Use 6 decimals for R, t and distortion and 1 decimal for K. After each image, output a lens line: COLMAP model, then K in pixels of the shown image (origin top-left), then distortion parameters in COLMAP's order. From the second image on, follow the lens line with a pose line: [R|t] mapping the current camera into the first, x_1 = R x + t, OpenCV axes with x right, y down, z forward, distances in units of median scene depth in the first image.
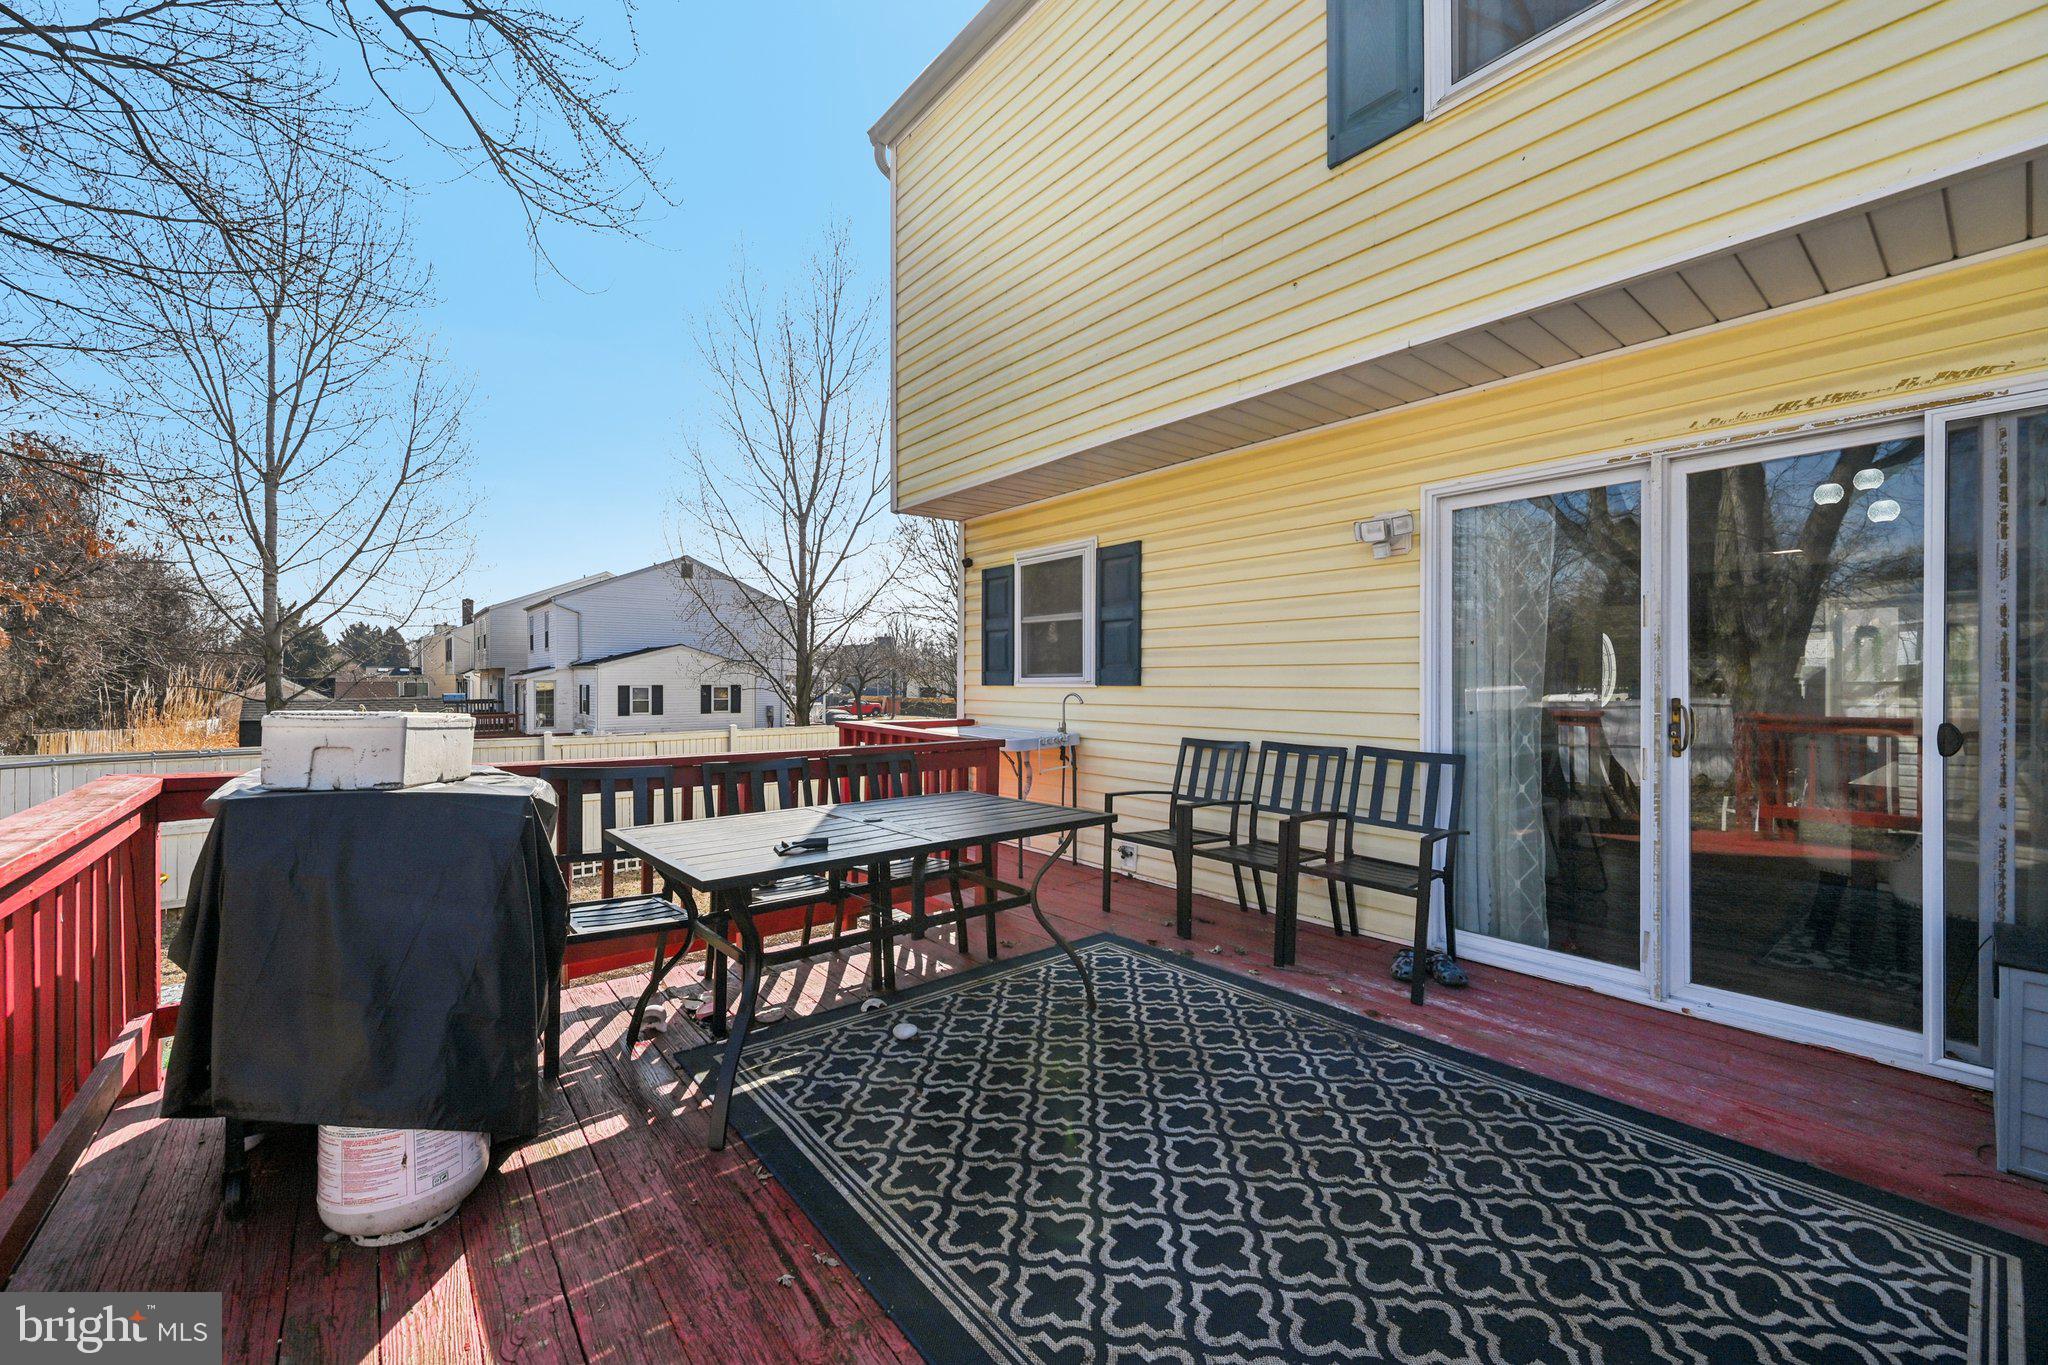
lens RADIAL K [[809.3, 0, 1023.3], [0, 809.3, 681.0], [0, 0, 1]] dist [-0.001510, 0.001005]
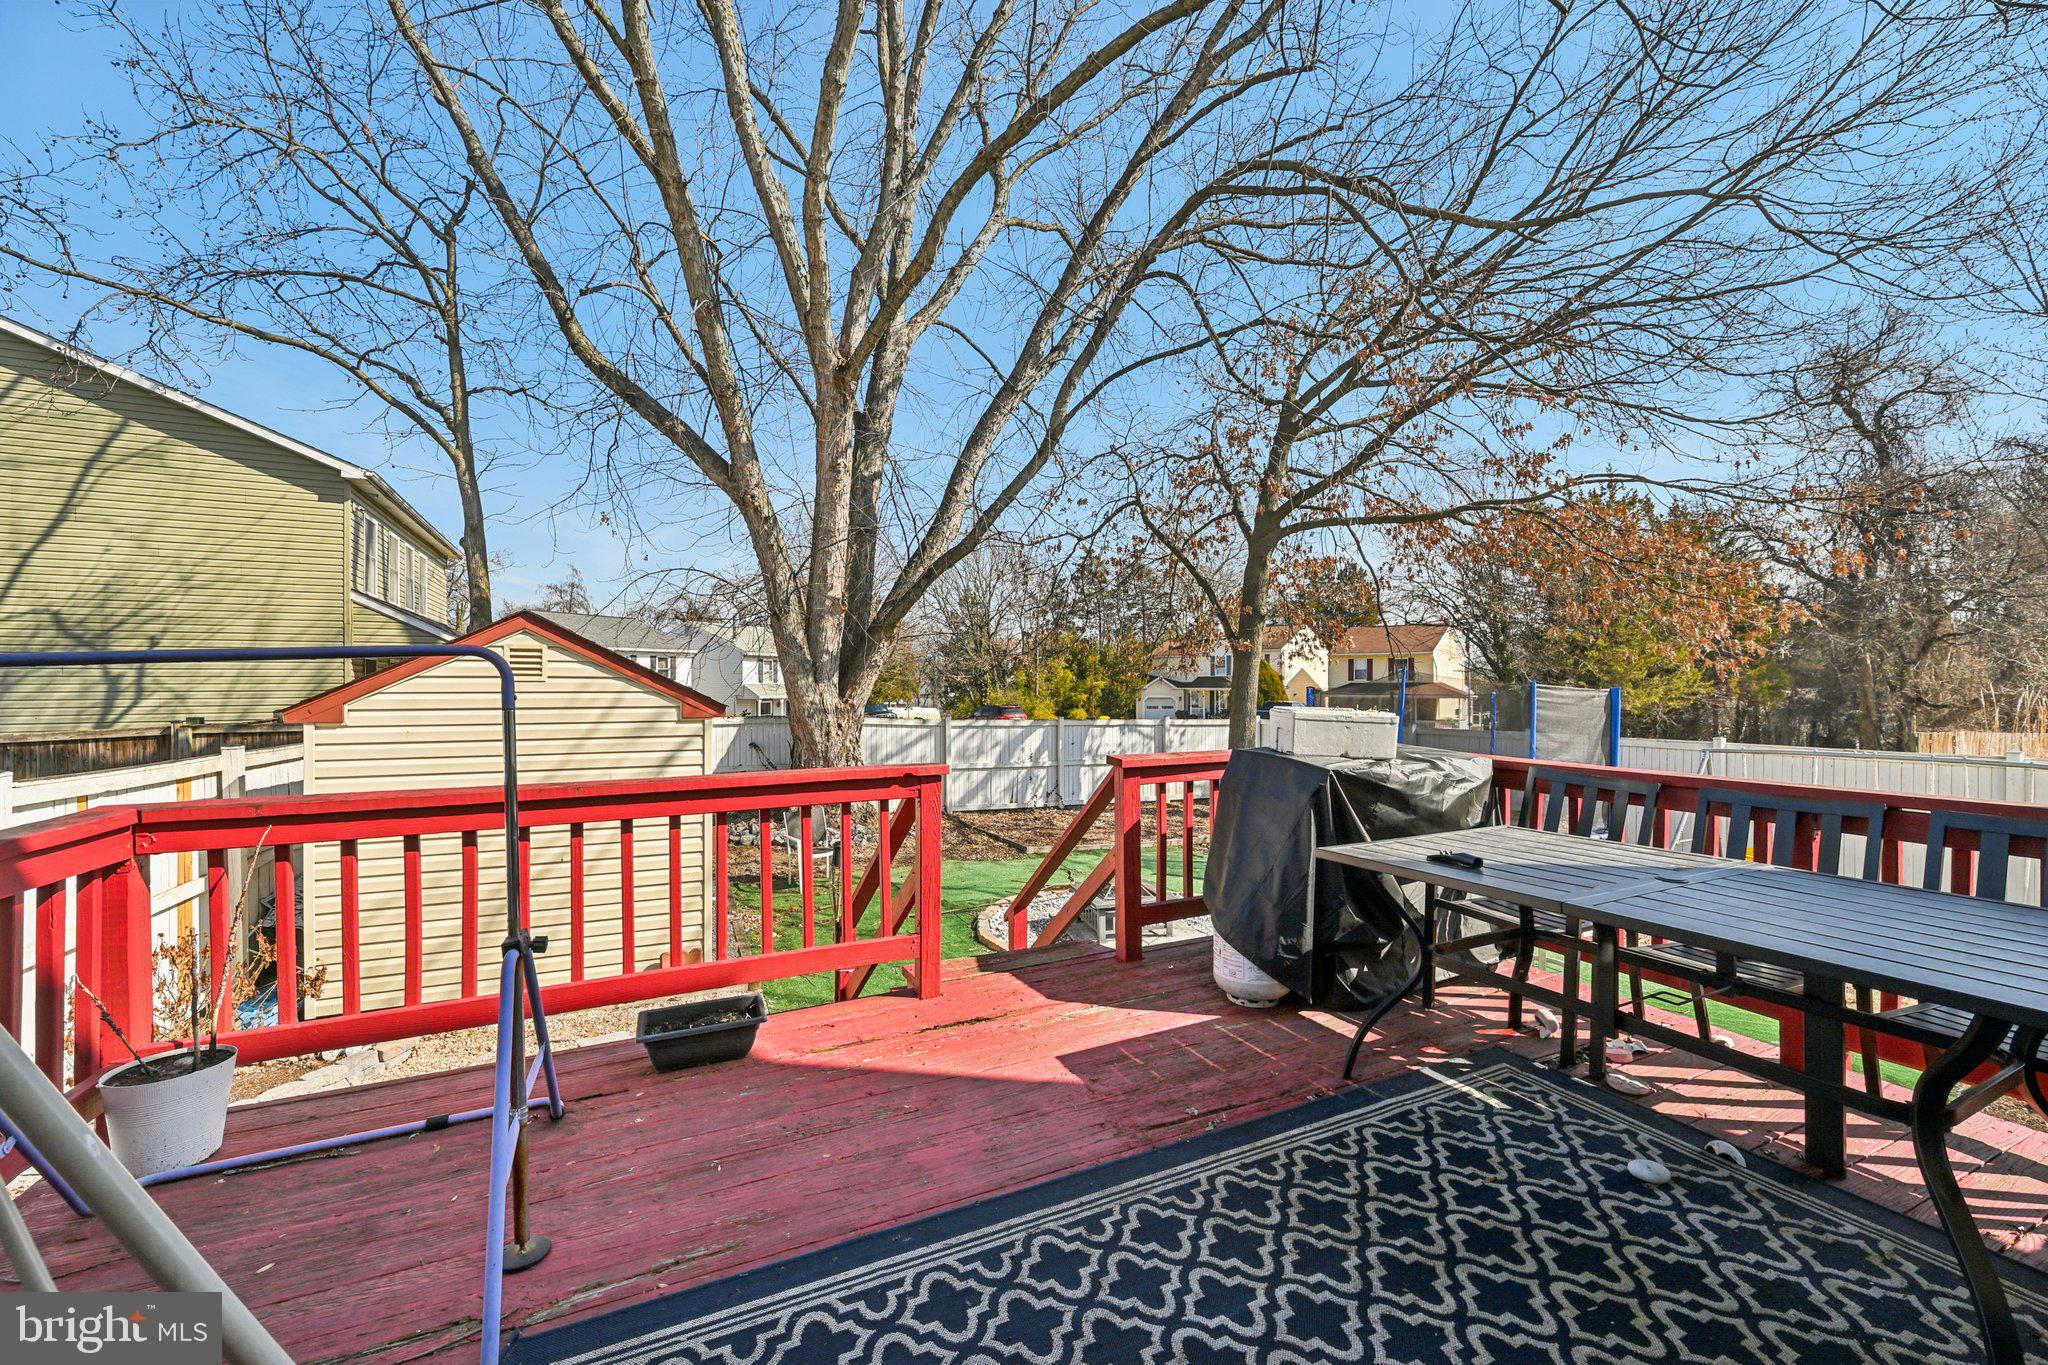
lens RADIAL K [[809.3, 0, 1030.5], [0, 809.3, 689.6], [0, 0, 1]] dist [-0.001510, 0.001005]
pose [[-0.239529, 0.004591, -0.970878, 0.663852], [0.006489, 0.999974, 0.003127, -0.004965], [0.970868, -0.005551, -0.239552, 0.614481]]
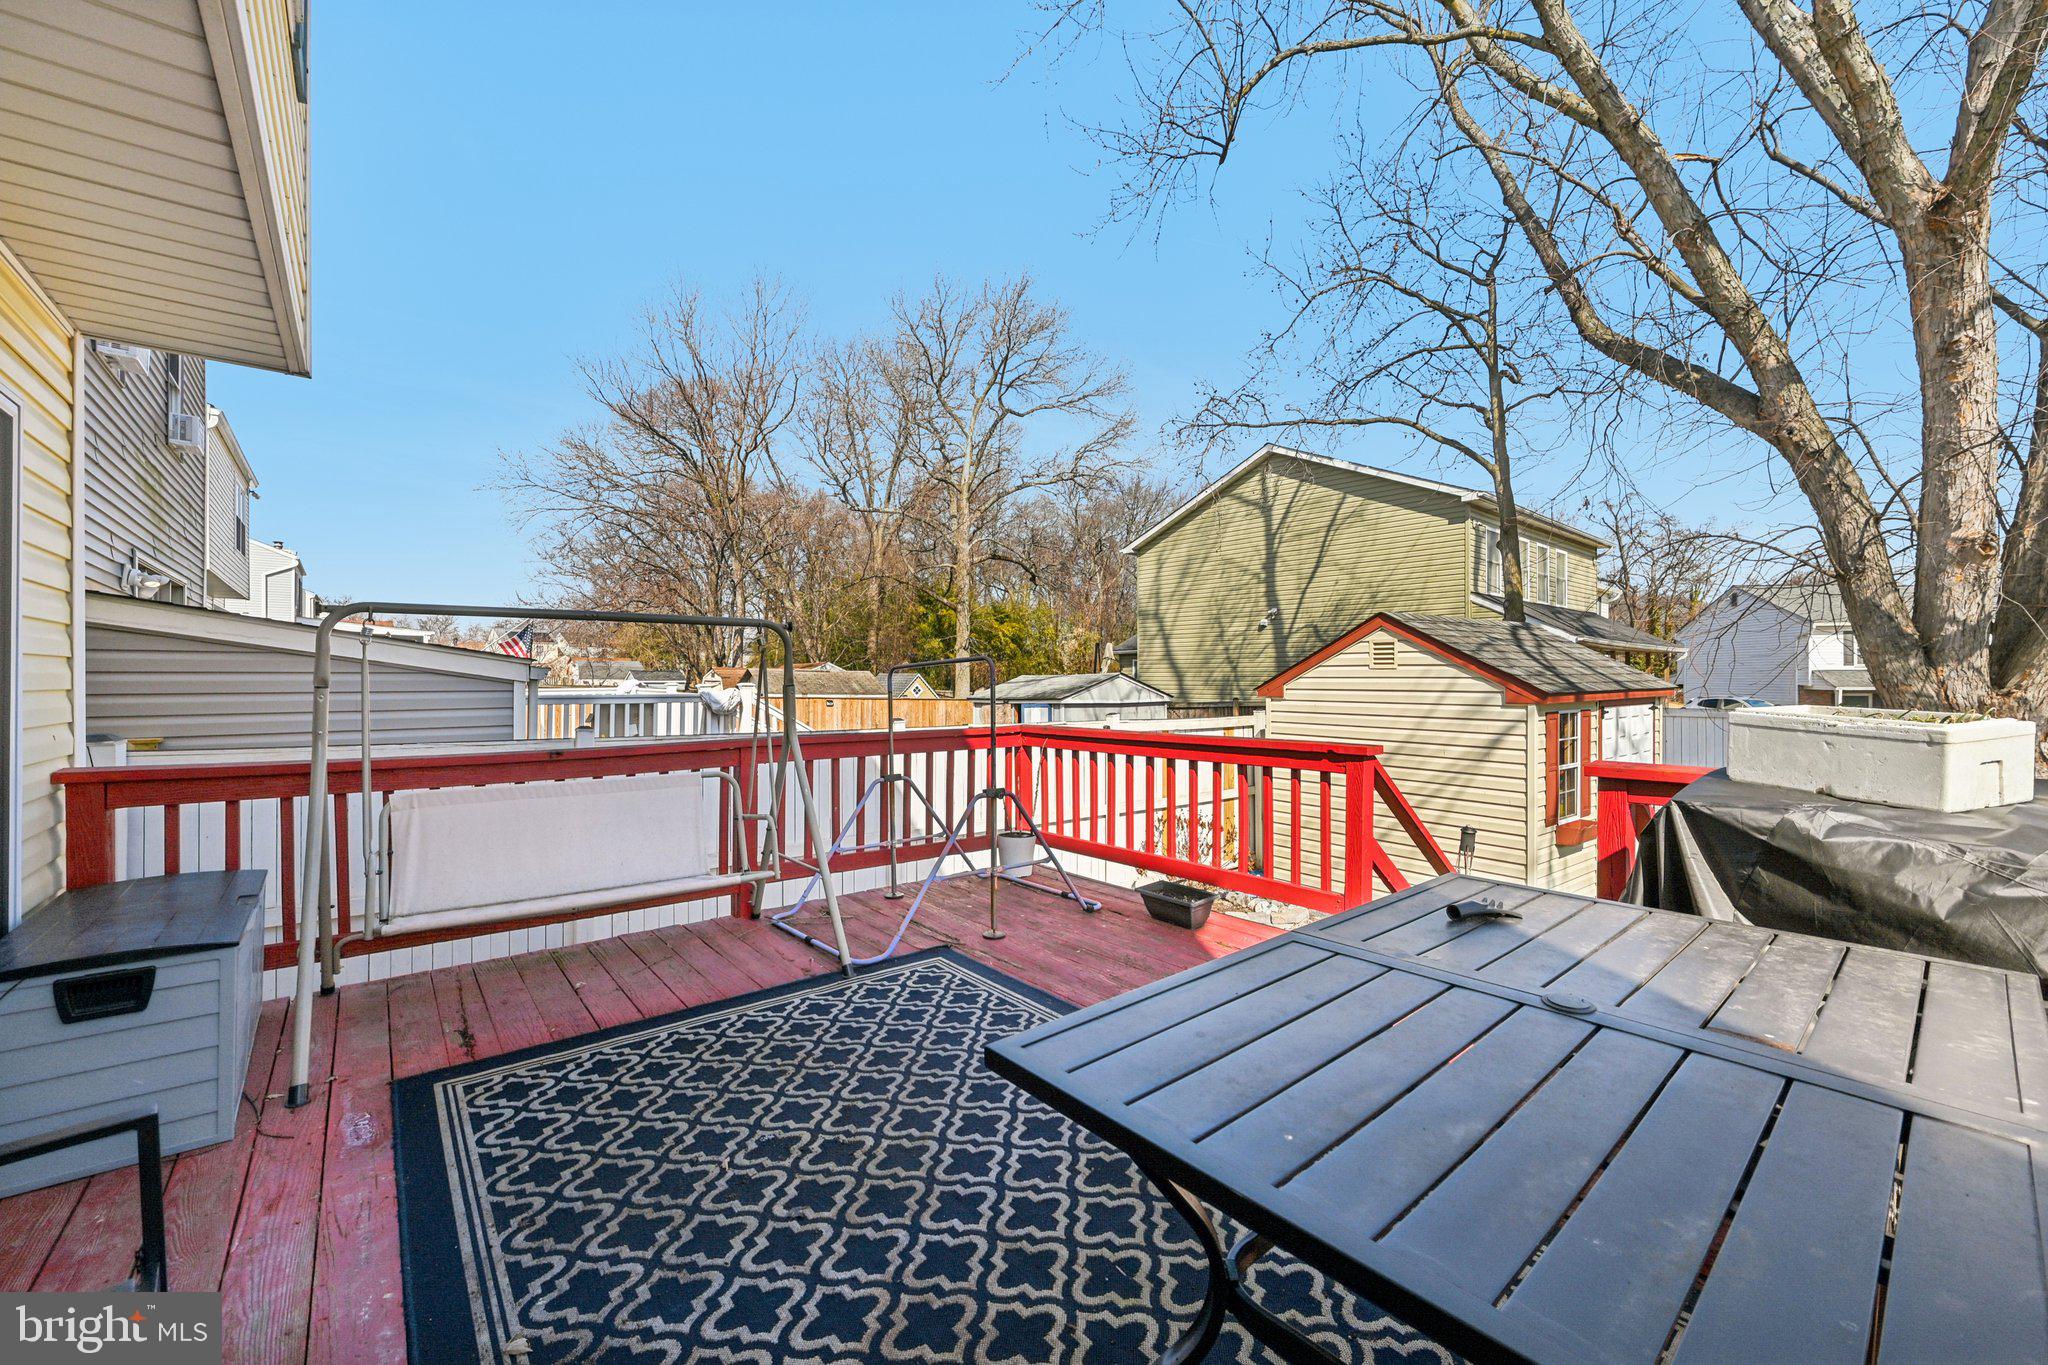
lens RADIAL K [[809.3, 0, 1030.4], [0, 809.3, 683.4], [0, 0, 1]] dist [-0.001510, 0.001005]
pose [[-0.999995, 0.003289, 0.000018, 0.099697], [0.003289, 0.999974, 0.006352, -0.001602], [0.000003, 0.006352, -0.999980, 1.428169]]
